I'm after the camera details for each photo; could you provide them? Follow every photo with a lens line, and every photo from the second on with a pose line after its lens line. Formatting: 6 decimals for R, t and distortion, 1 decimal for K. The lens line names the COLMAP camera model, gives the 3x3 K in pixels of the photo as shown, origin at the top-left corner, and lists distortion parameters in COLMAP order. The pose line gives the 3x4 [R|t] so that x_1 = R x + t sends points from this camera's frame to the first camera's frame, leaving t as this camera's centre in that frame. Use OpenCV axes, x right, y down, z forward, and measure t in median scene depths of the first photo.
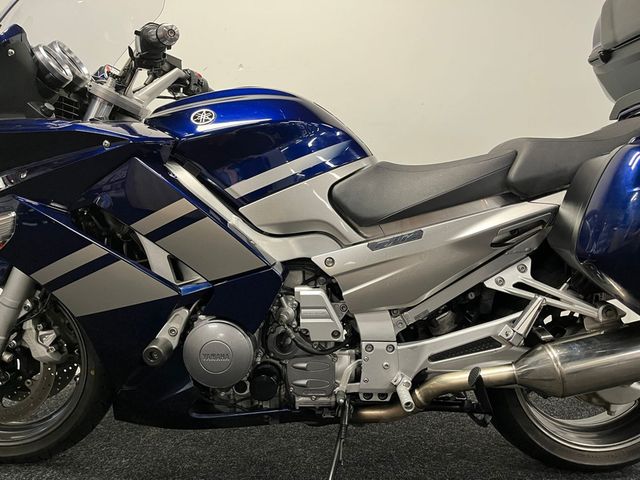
lens RADIAL K [[484.6, 0, 322.3], [0, 484.6, 238.8], [0, 0, 1]] dist [0.077851, -0.105196]
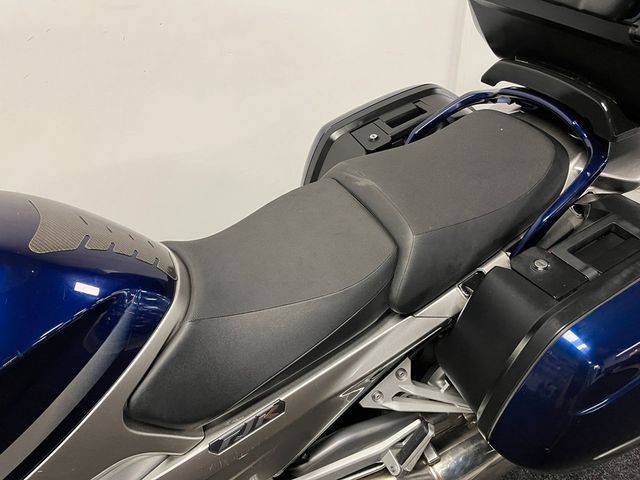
lens RADIAL K [[490.1, 0, 318.1], [0, 490.1, 227.7], [0, 0, 1]] dist [0.075063, -0.109260]
pose [[0.900223, -0.271156, 0.340696, 0.081130], [0.049824, 0.841443, 0.538043, -0.581387], [-0.432570, -0.467384, 0.770996, 0.559961]]
